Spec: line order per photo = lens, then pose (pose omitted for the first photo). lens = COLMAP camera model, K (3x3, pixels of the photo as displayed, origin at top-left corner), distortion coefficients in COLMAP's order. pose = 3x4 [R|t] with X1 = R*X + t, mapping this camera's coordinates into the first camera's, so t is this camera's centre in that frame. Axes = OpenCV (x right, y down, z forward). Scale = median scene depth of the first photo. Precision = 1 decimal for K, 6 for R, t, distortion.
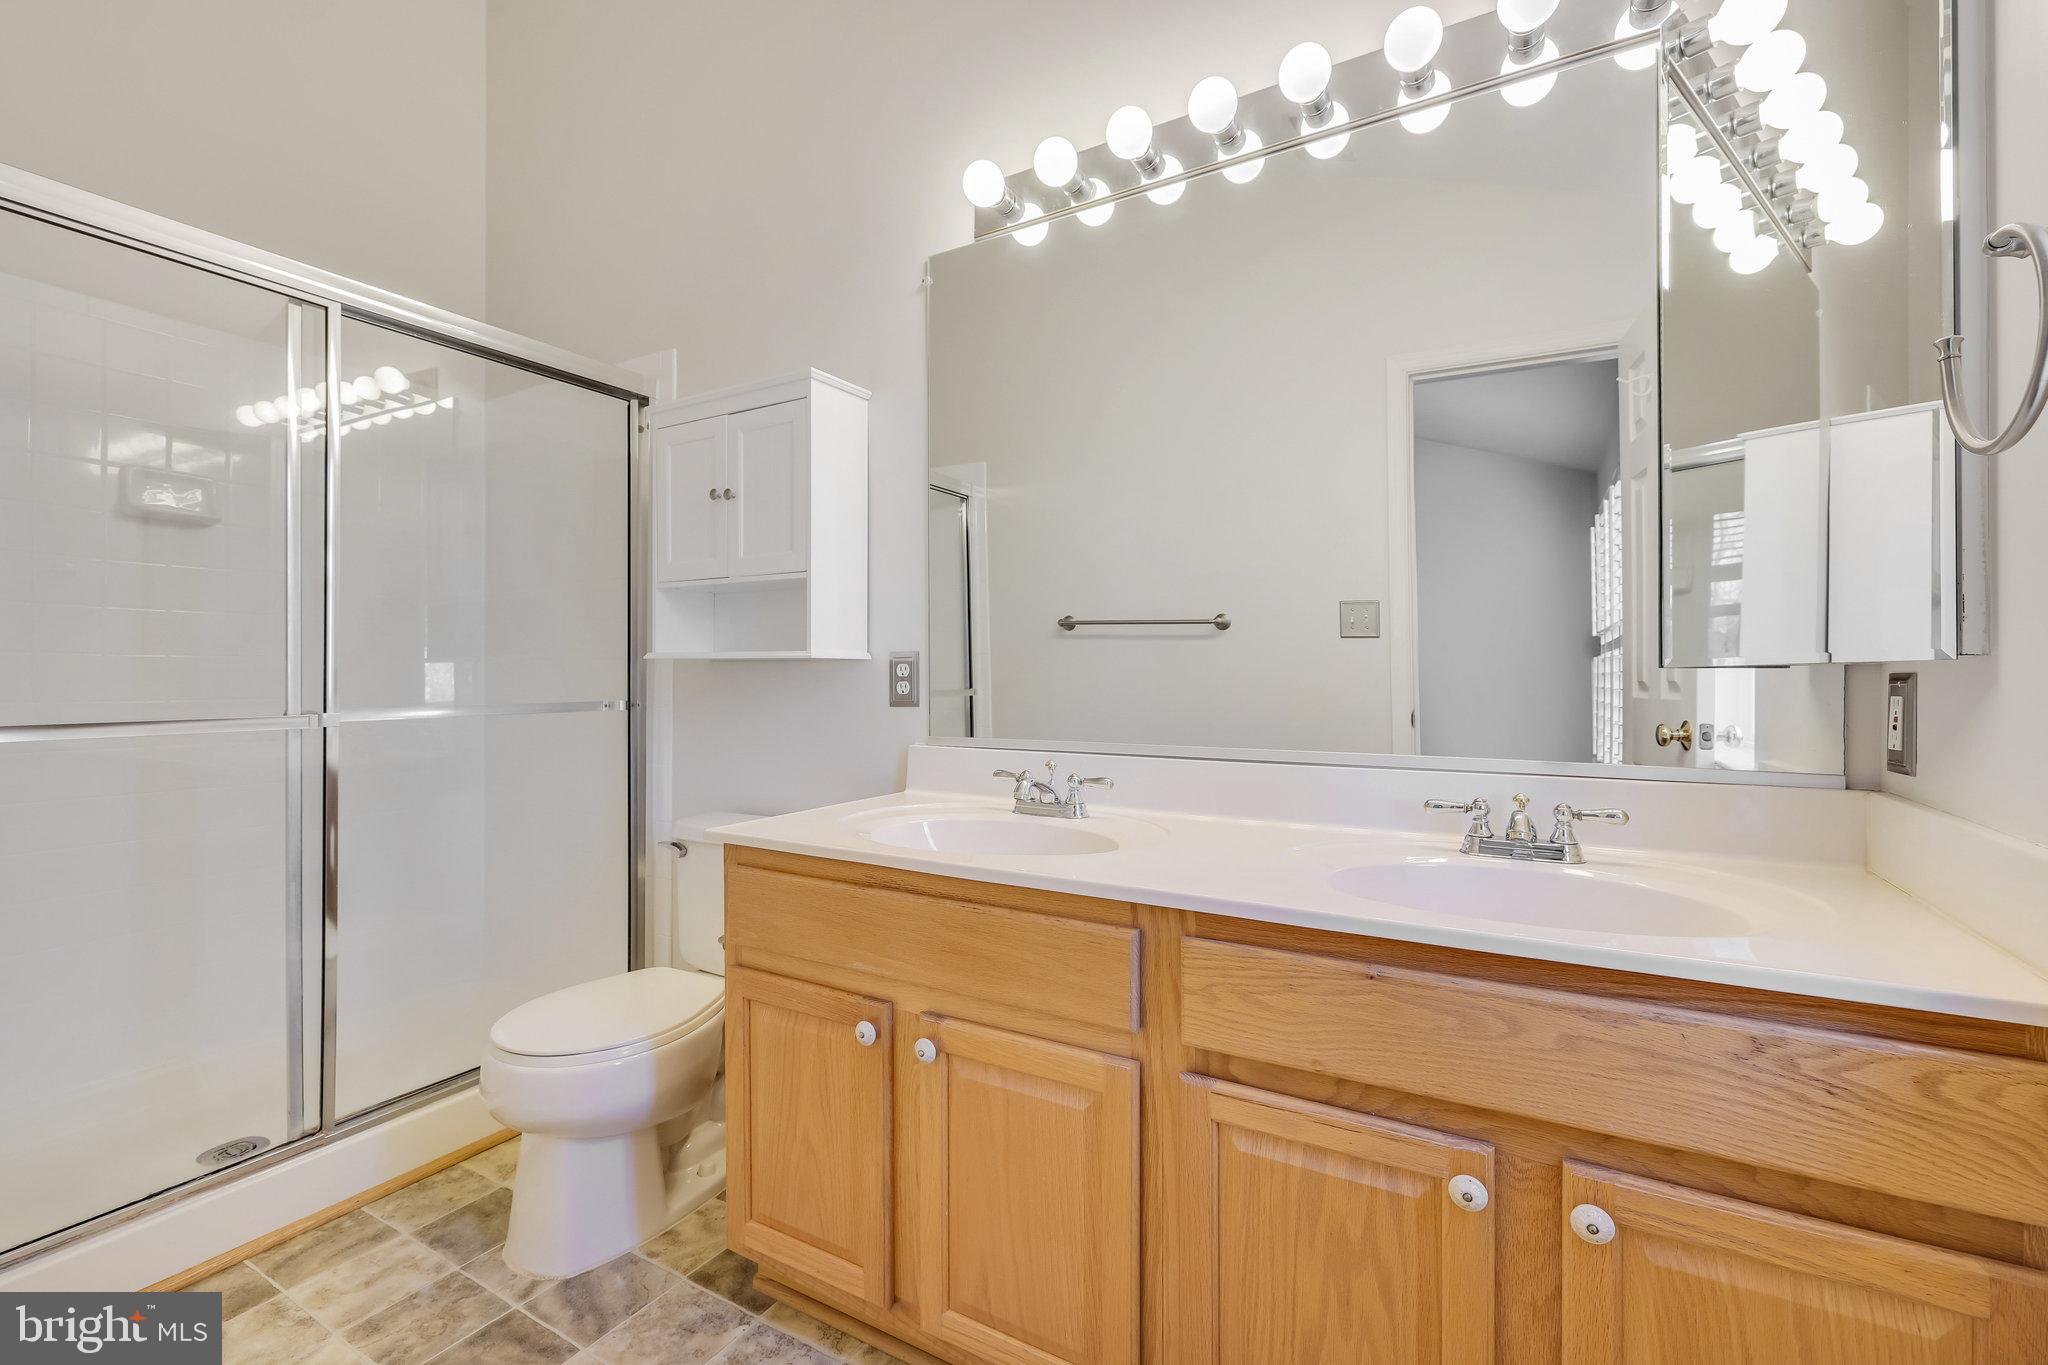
lens RADIAL K [[891.8, 0, 1020.8], [0, 891.8, 675.7], [0, 0, 1]] dist [-0.000464, -0.000252]
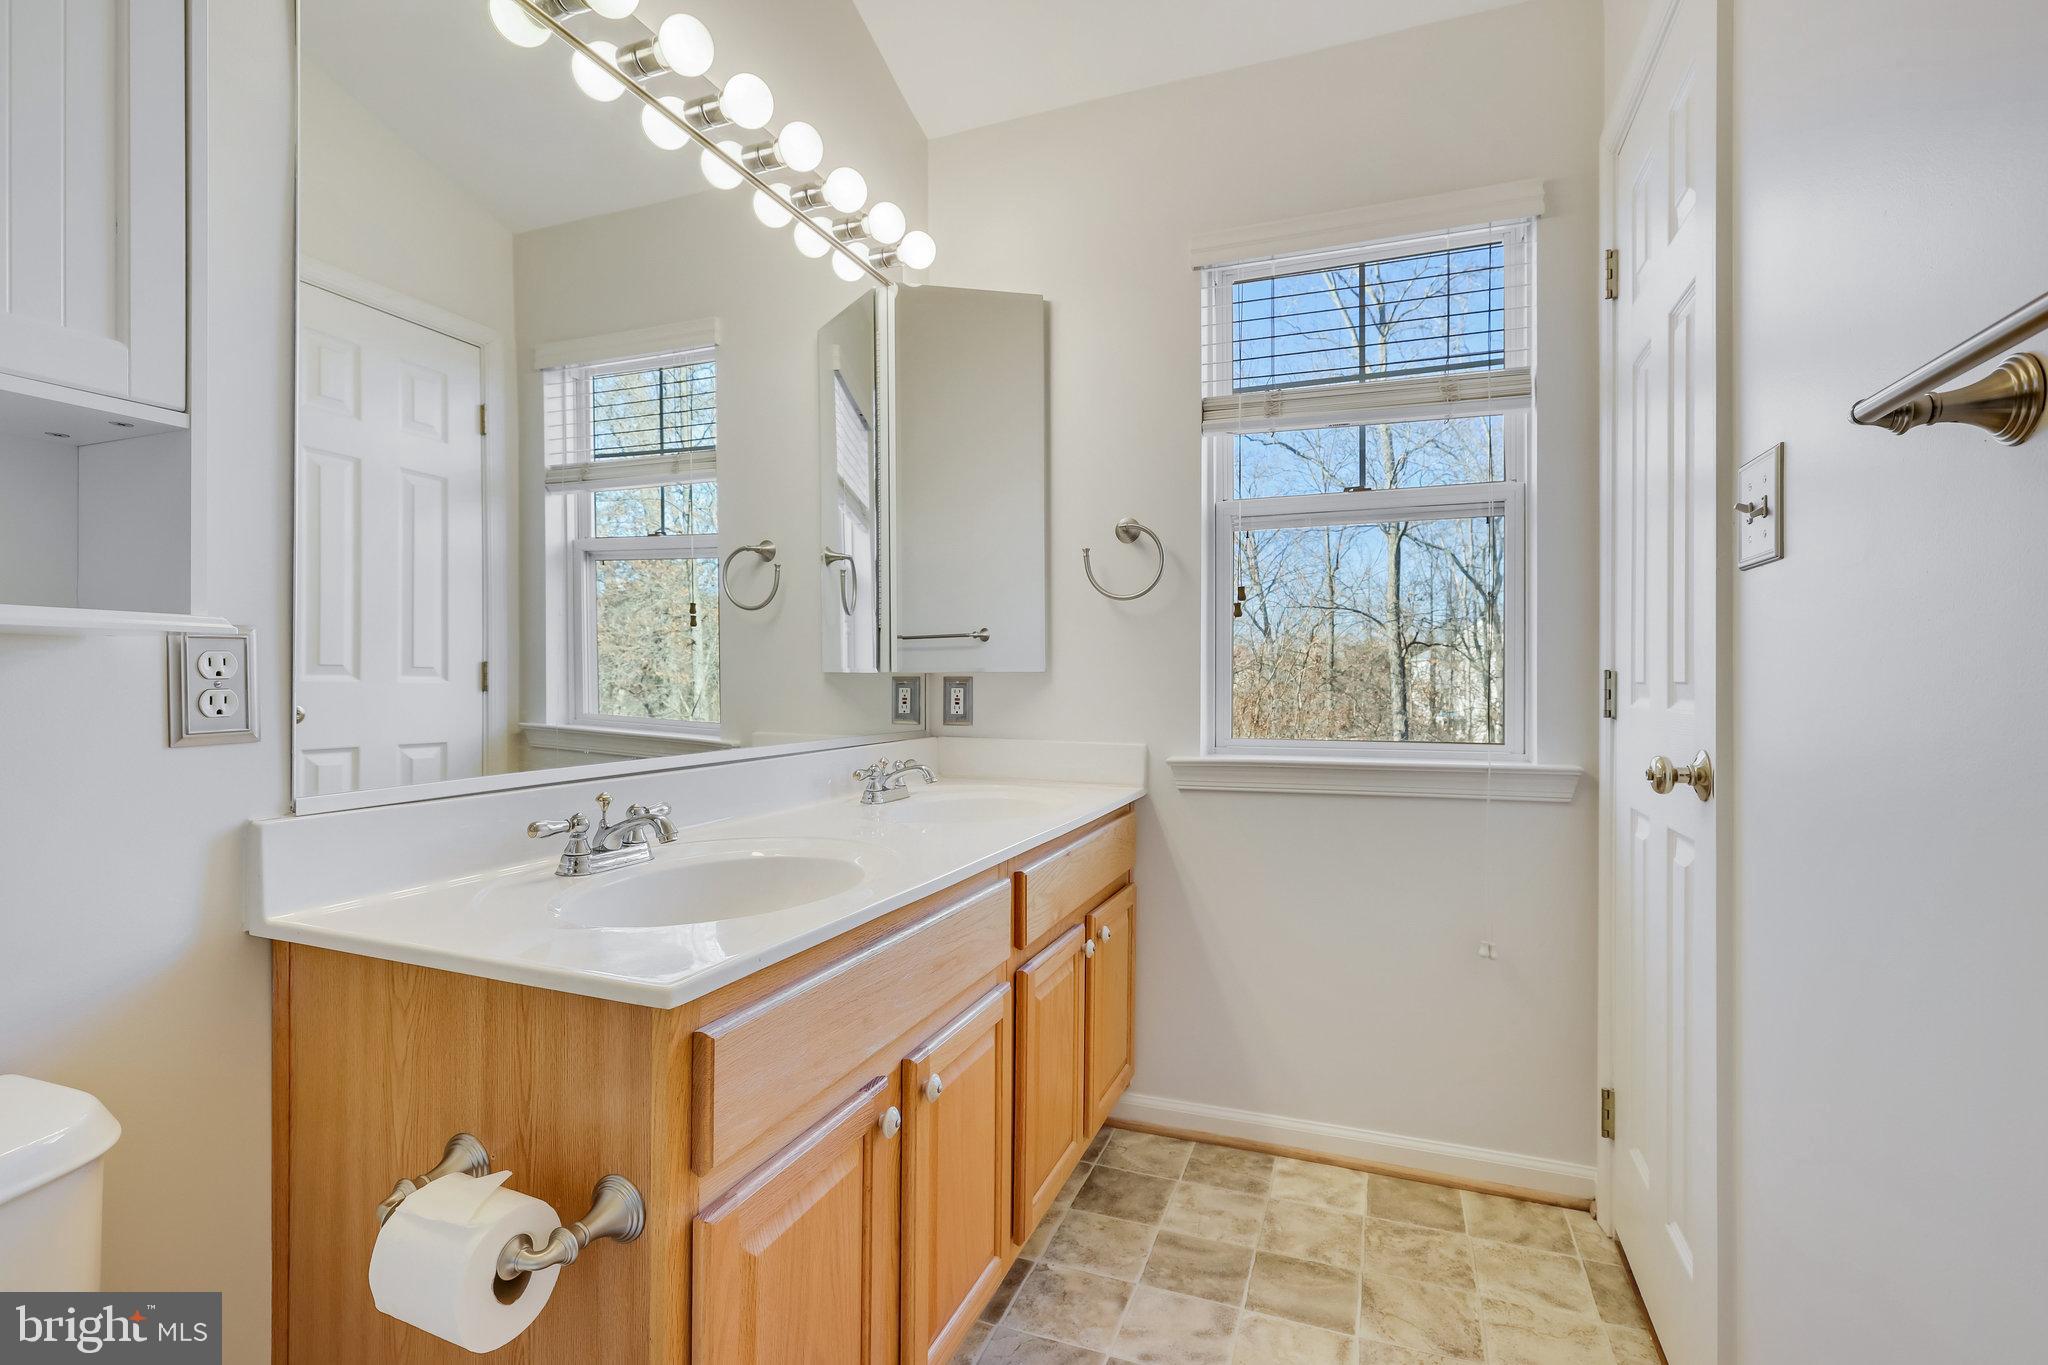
lens RADIAL K [[891.8, 0, 1020.8], [0, 891.8, 675.7], [0, 0, 1]] dist [-0.000464, -0.000252]
pose [[-0.149279, -0.001862, 0.988793, -1.433224], [-0.002555, 0.999996, 0.001497, -0.040000], [-0.988792, -0.002303, -0.149284, 1.196603]]
